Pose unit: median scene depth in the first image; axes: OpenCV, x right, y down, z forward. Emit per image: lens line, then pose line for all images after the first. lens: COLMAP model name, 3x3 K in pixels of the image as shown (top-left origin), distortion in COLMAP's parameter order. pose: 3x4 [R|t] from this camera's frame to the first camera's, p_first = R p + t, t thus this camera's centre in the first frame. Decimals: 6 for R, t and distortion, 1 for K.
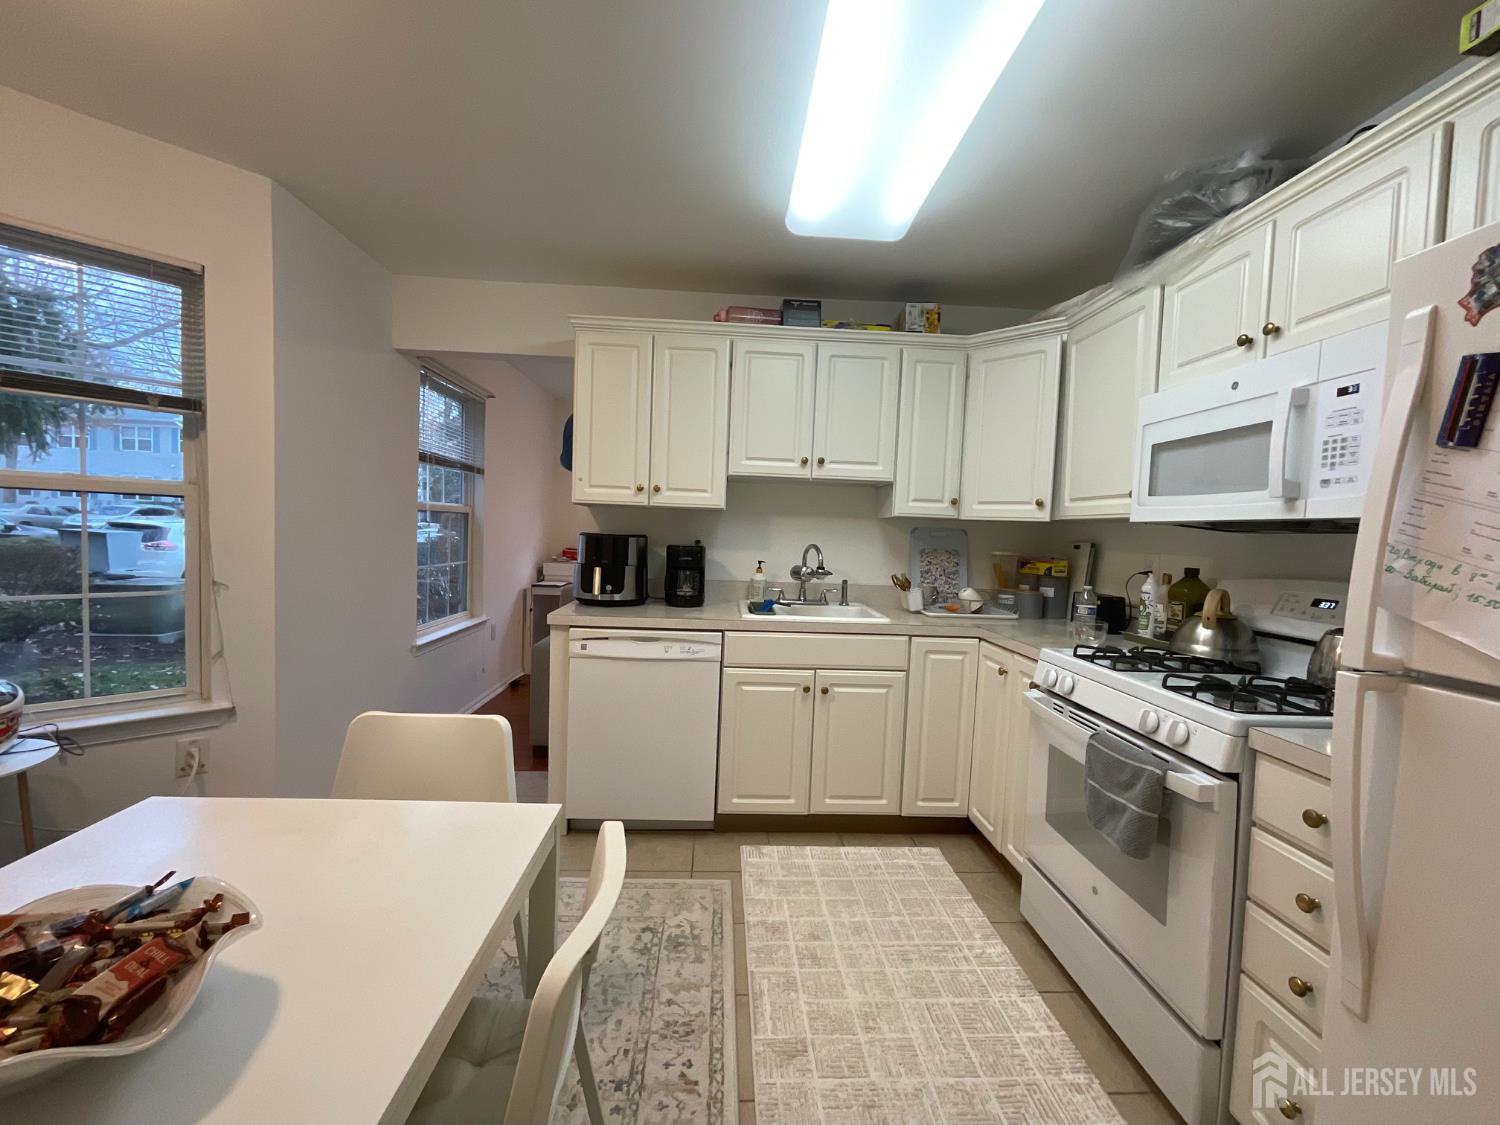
lens RADIAL K [[611.1, 0, 745.0], [0, 611.1, 563.8], [0, 0, 1]] dist [-0.008012, 0.005992]
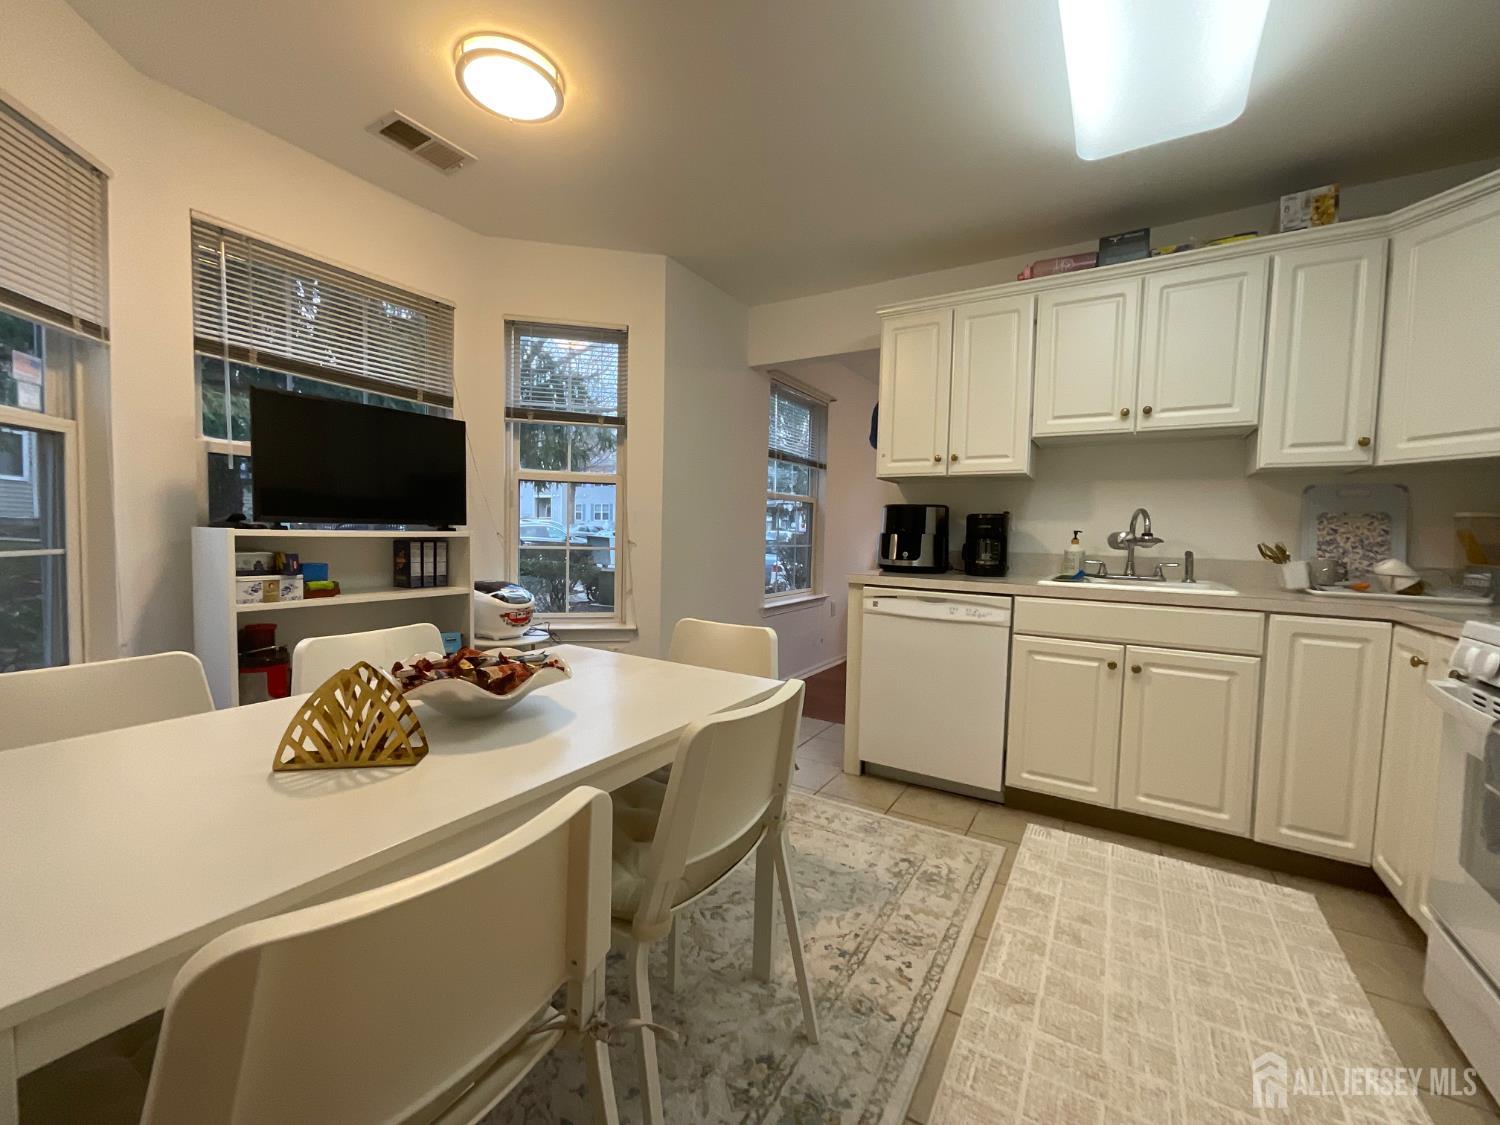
lens RADIAL K [[611.1, 0, 745.0], [0, 611.1, 563.8], [0, 0, 1]] dist [-0.008012, 0.005992]
pose [[0.823370, 0.013667, -0.567341, 0.159330], [-0.026226, 0.999558, -0.013983, 0.083042], [0.566899, 0.026392, 0.823364, -0.036205]]
